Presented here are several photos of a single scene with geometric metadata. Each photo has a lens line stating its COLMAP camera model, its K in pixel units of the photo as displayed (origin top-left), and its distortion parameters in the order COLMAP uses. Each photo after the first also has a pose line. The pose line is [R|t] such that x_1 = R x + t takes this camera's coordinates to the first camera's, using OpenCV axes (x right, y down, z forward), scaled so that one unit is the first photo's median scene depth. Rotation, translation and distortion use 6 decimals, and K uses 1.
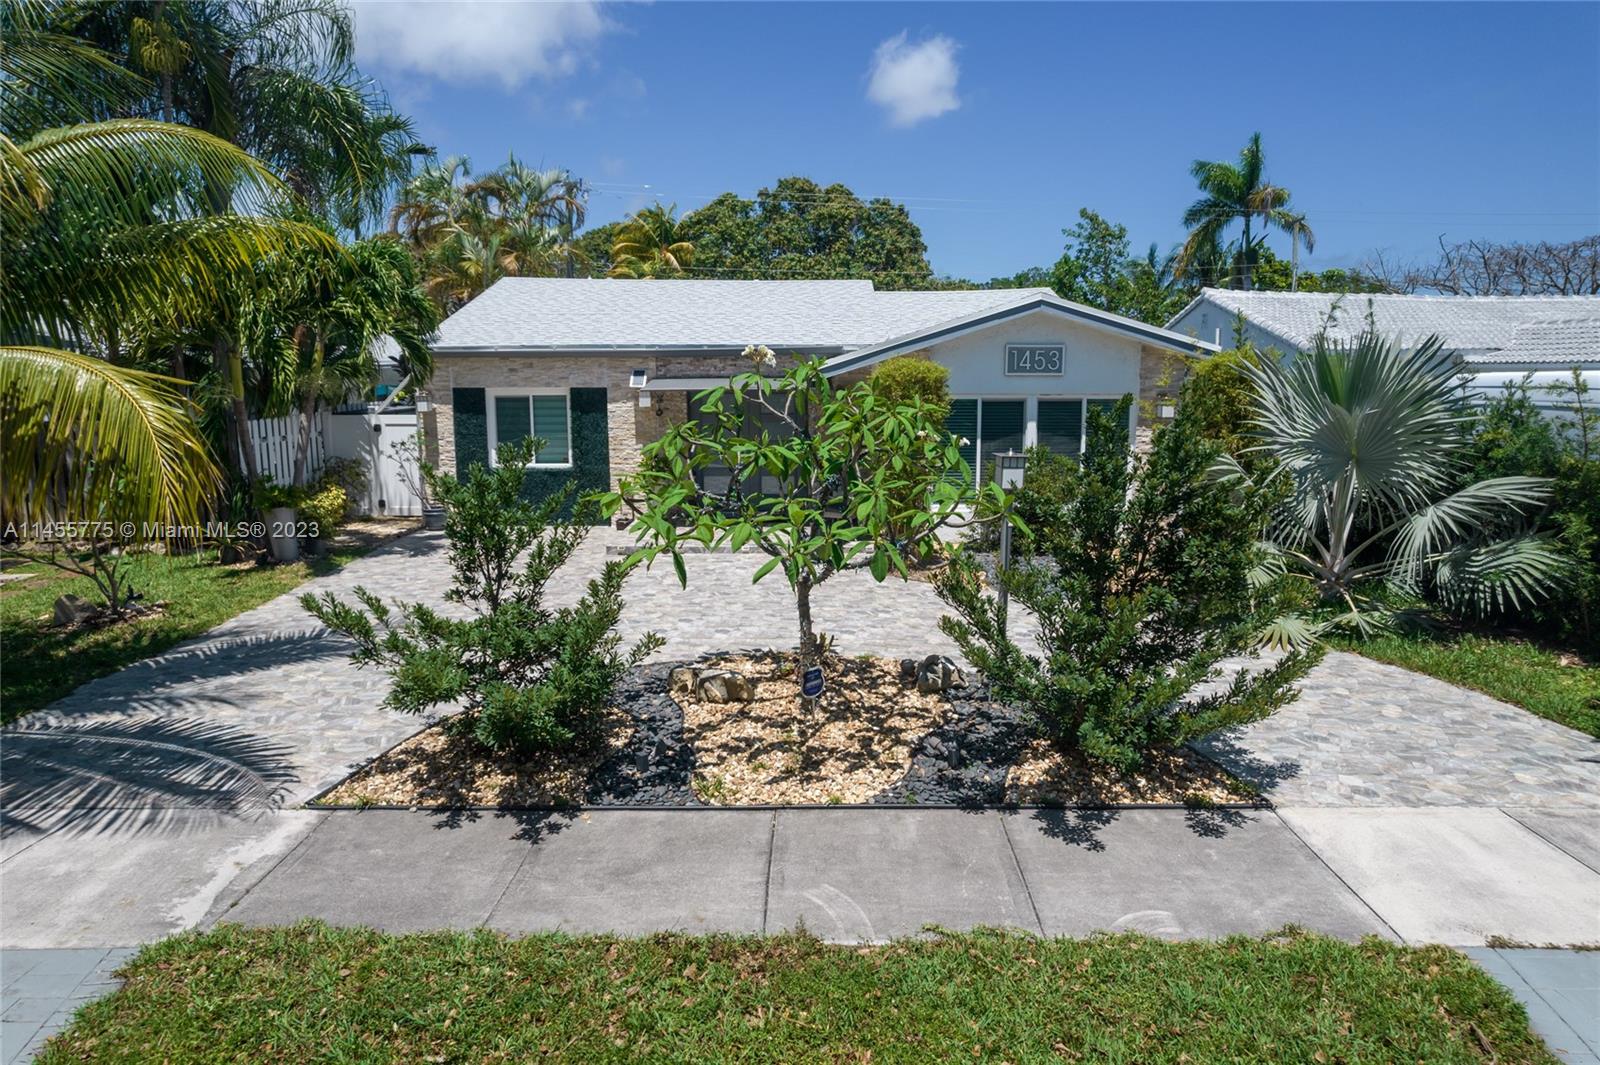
lens RADIAL K [[1017.9, 0, 801.9], [0, 1017.9, 536.3], [0, 0, 1]] dist [-0.081982, 0.078277]
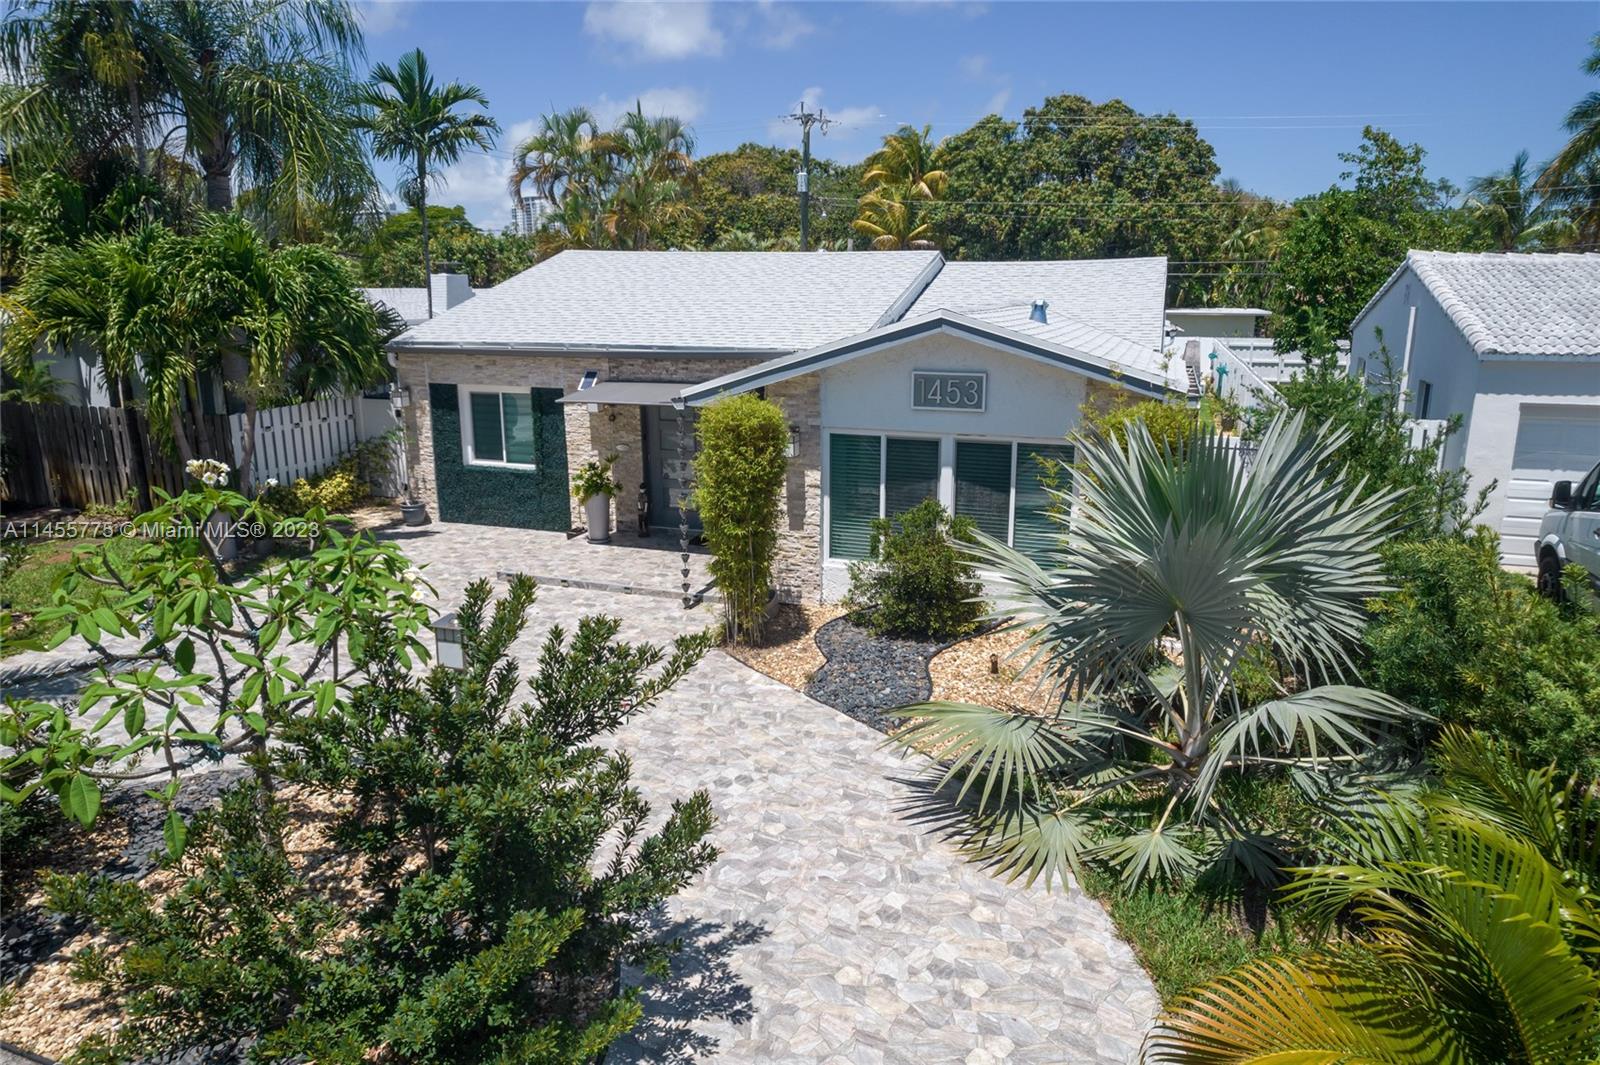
lens RADIAL K [[1016.0, 0, 800.0], [0, 1016.0, 532.5], [0, 0, 1]] dist [-0.079759, 0.039847]
pose [[0.944162, 0.080411, -0.319517, 0.374816], [-0.054896, 0.994599, 0.088089, -0.125305], [0.324875, -0.065630, 0.943477, 0.205722]]
